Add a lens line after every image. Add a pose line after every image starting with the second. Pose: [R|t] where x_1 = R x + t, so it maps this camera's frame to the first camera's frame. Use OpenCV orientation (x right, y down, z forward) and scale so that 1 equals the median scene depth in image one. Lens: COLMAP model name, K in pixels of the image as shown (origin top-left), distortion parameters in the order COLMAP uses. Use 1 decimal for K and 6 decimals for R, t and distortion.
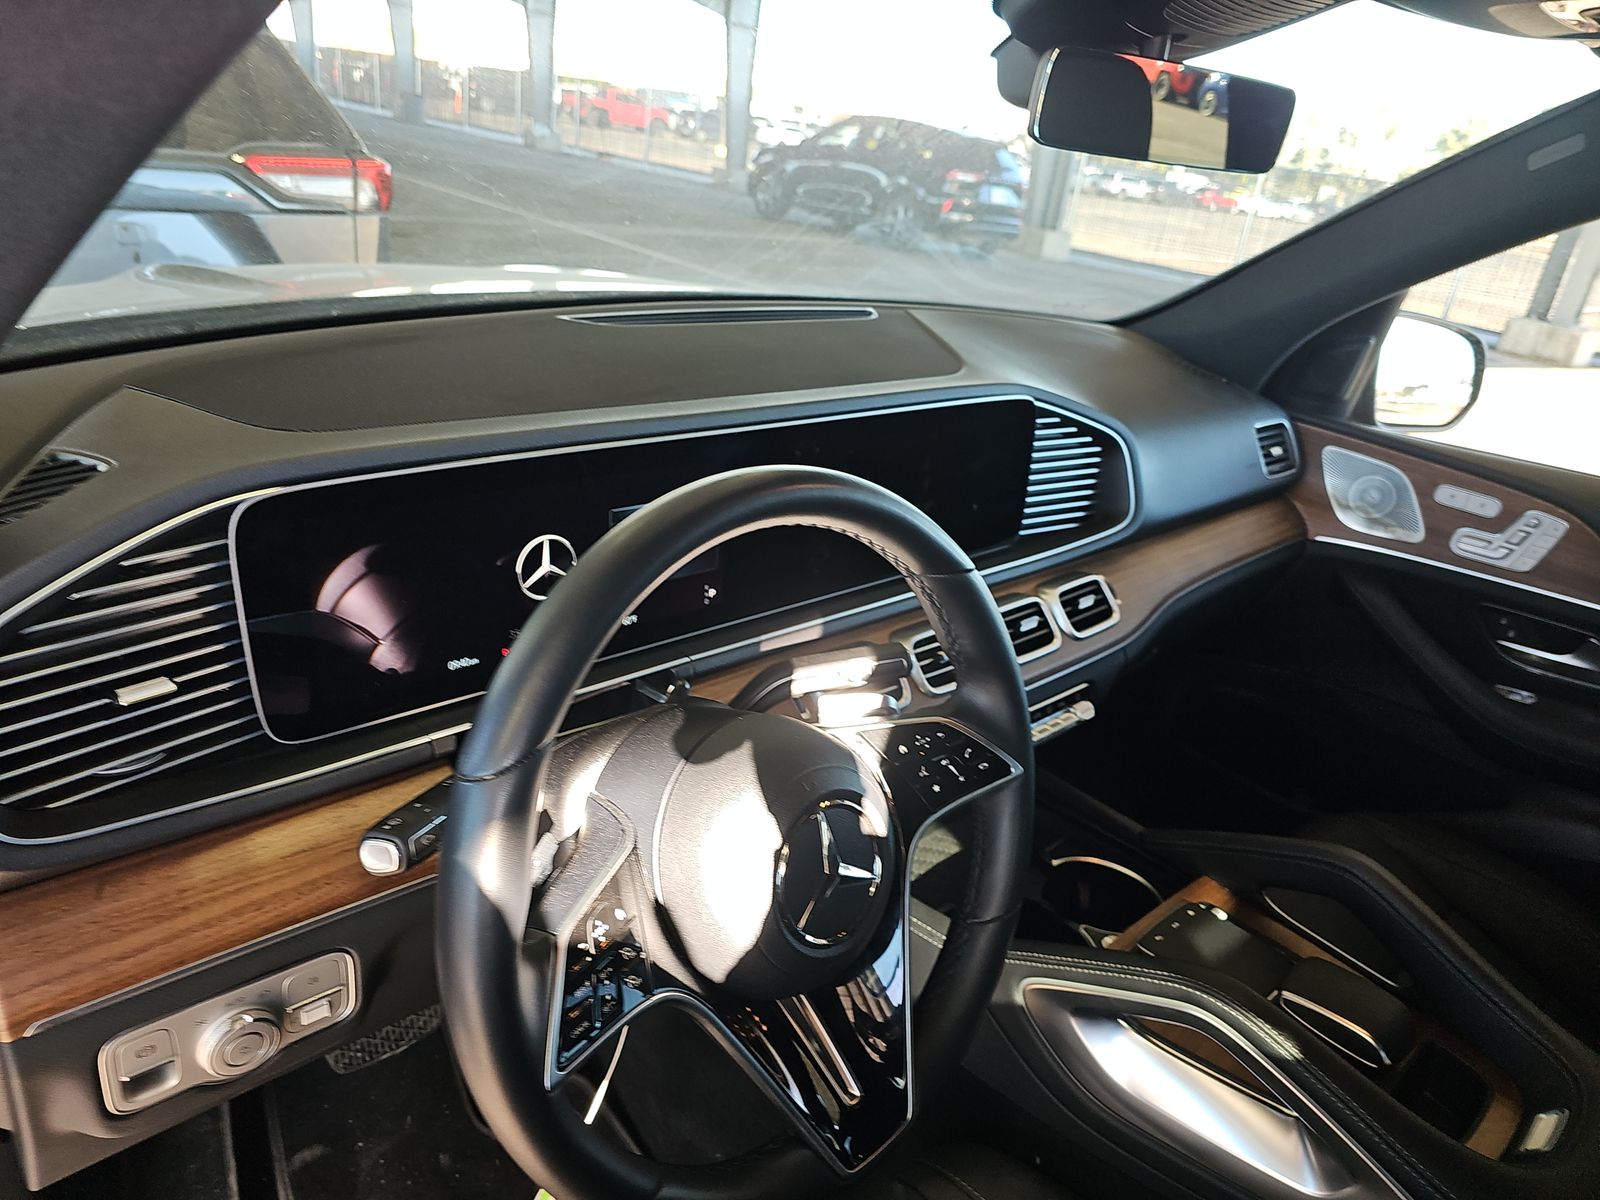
lens RADIAL K [[1061.7, 0, 786.8], [0, 1061.7, 594.1], [0, 0, 1]] dist [0.047214, -0.050541]
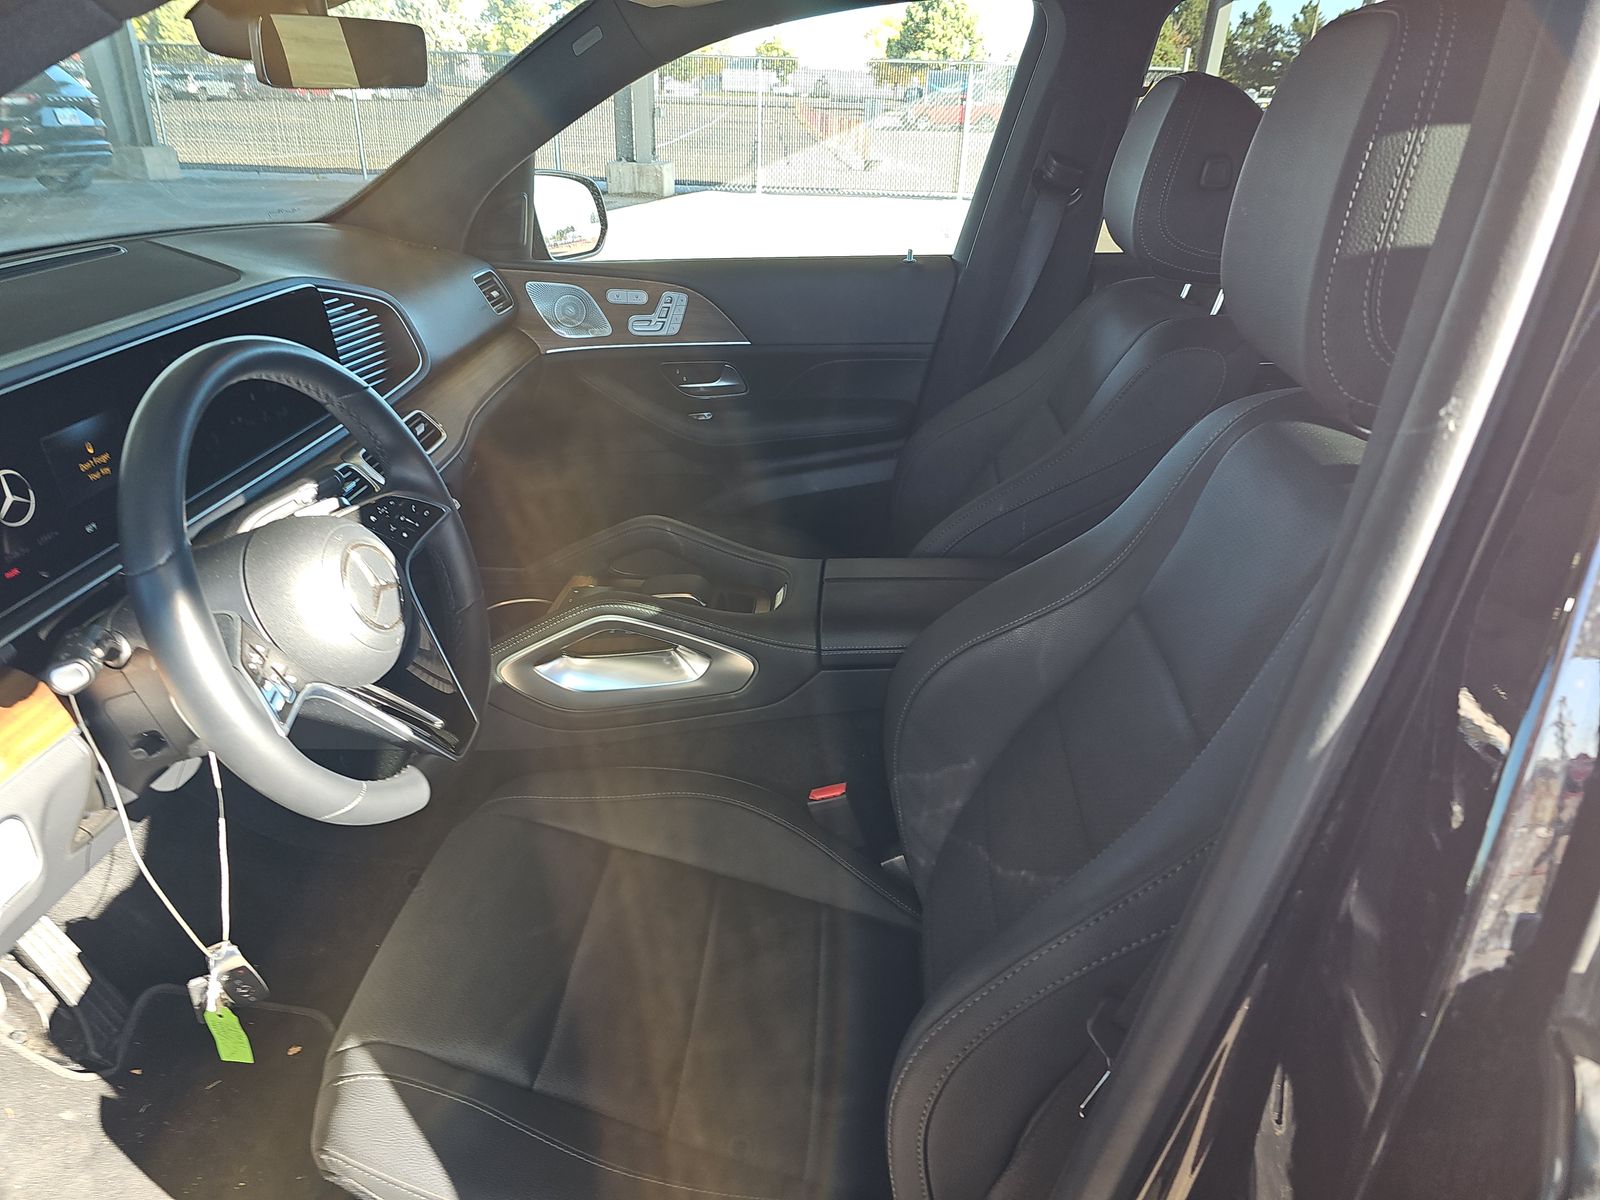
lens RADIAL K [[1056.2, 0, 800.0], [0, 1056.2, 600.0], [0, 0, 1]] dist [0.036794, -0.050742]
pose [[0.723143, -0.391554, 0.568990, -0.212713], [0.333936, 0.919310, 0.208222, 0.087752], [-0.604608, 0.039432, 0.795546, -0.325963]]
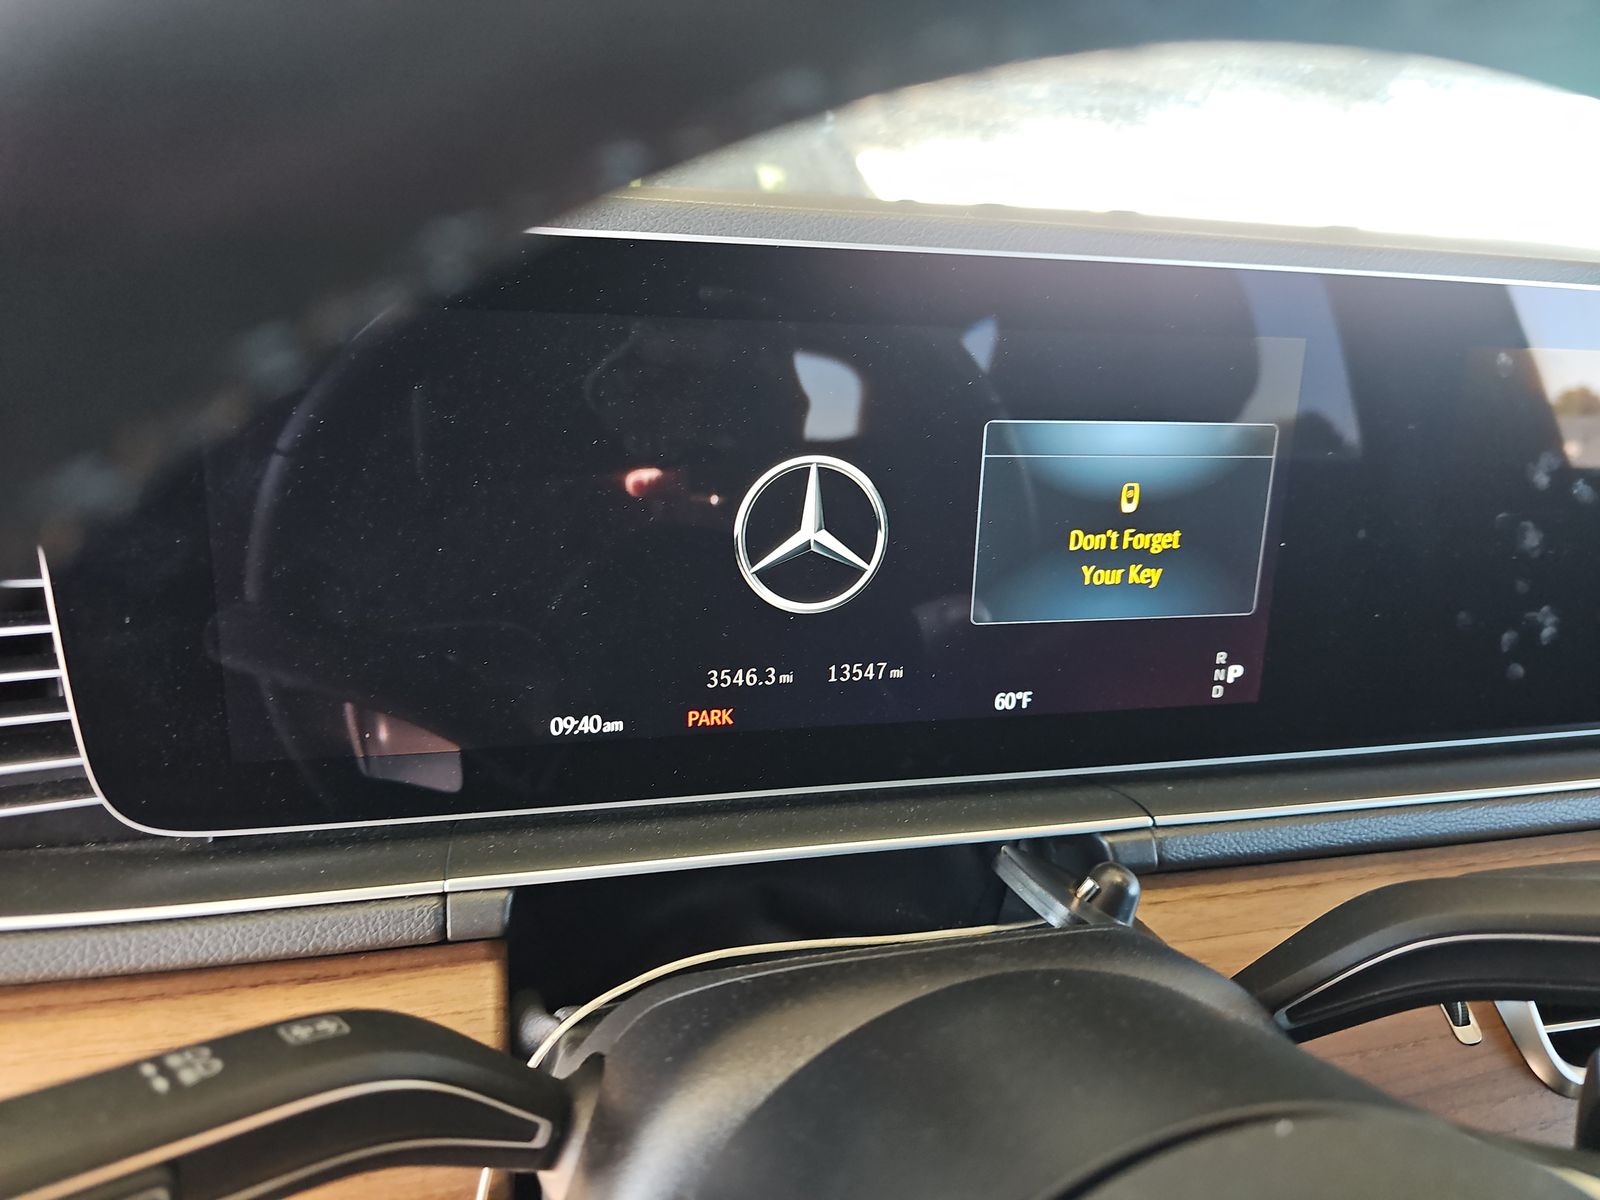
lens RADIAL K [[1056.2, 0, 800.0], [0, 1056.2, 600.0], [0, 0, 1]] dist [0.036794, -0.050742]
pose [[0.877875, 0.103710, -0.467525, -0.022467], [-0.154214, 0.985486, -0.070962, 0.021254], [0.453380, 0.134394, 0.881127, 0.439286]]
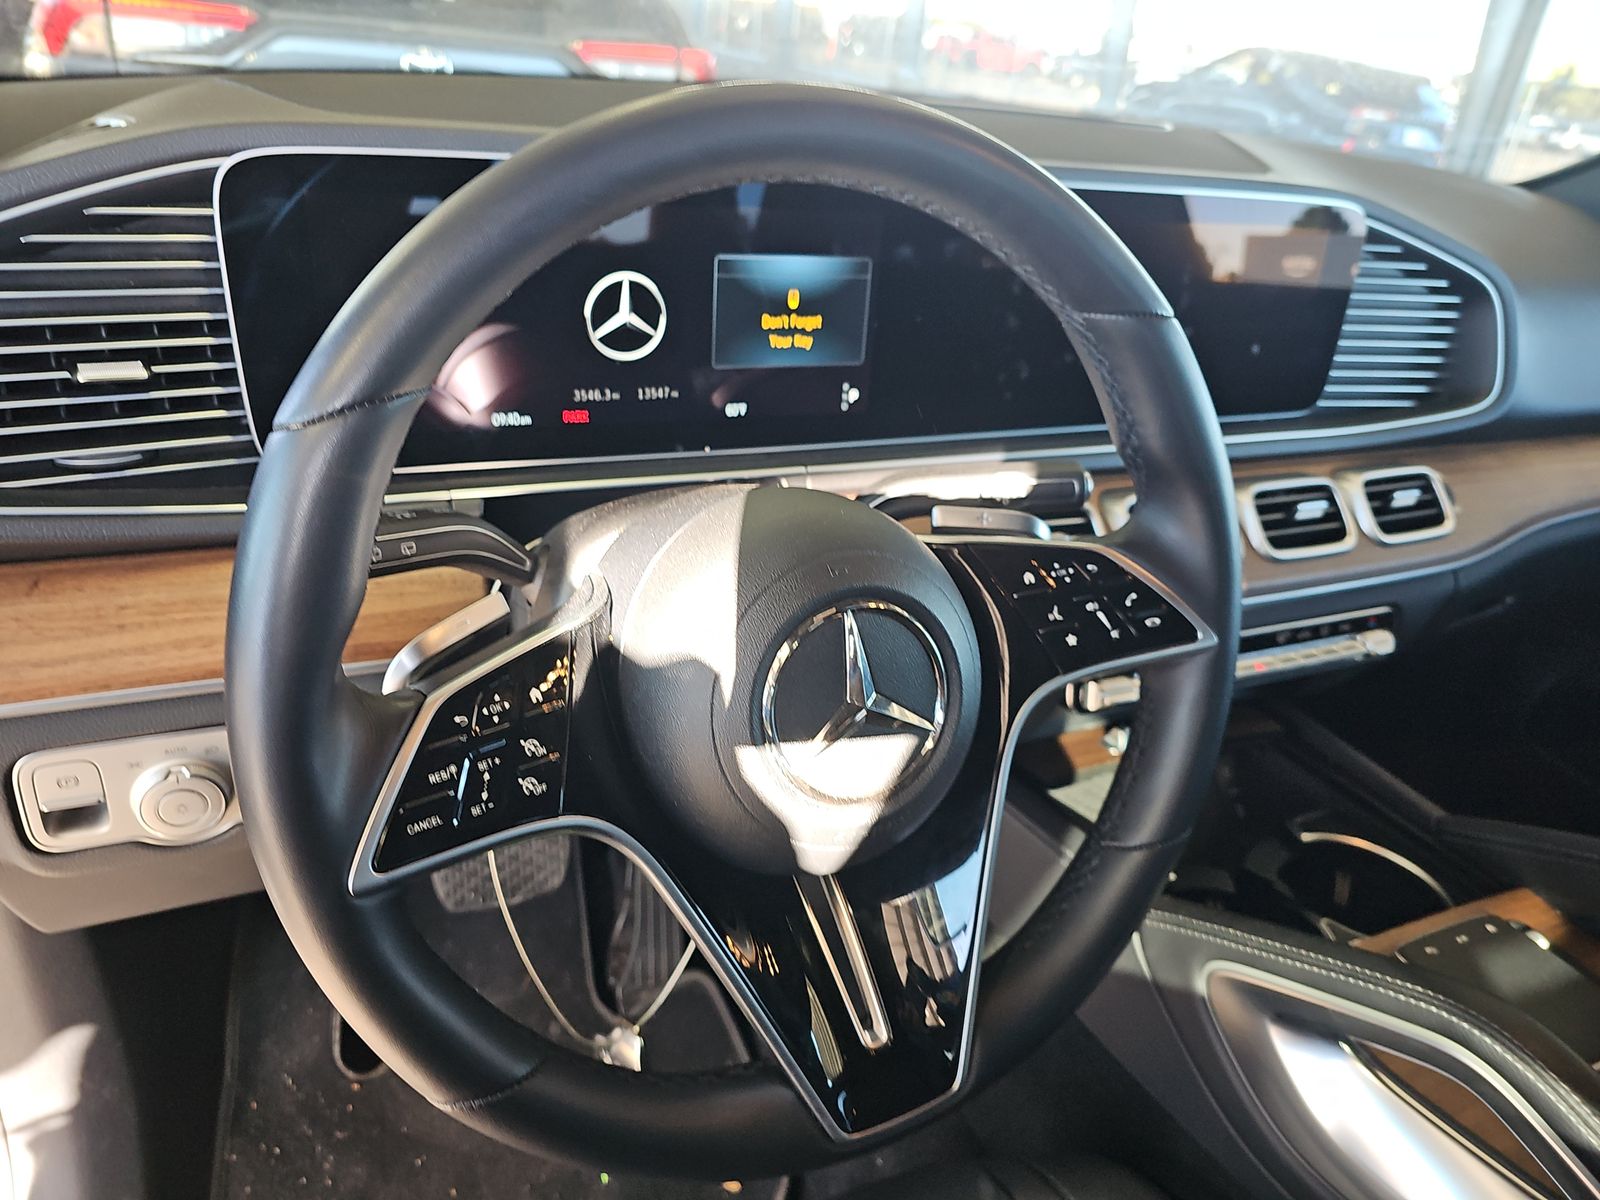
lens RADIAL K [[1056.2, 0, 800.0], [0, 1056.2, 600.0], [0, 0, 1]] dist [0.036794, -0.050742]
pose [[0.951315, 0.124670, -0.281880, 0.103884], [-0.115395, 0.992094, 0.049338, 0.091336], [0.285803, -0.014409, 0.958180, 0.187340]]
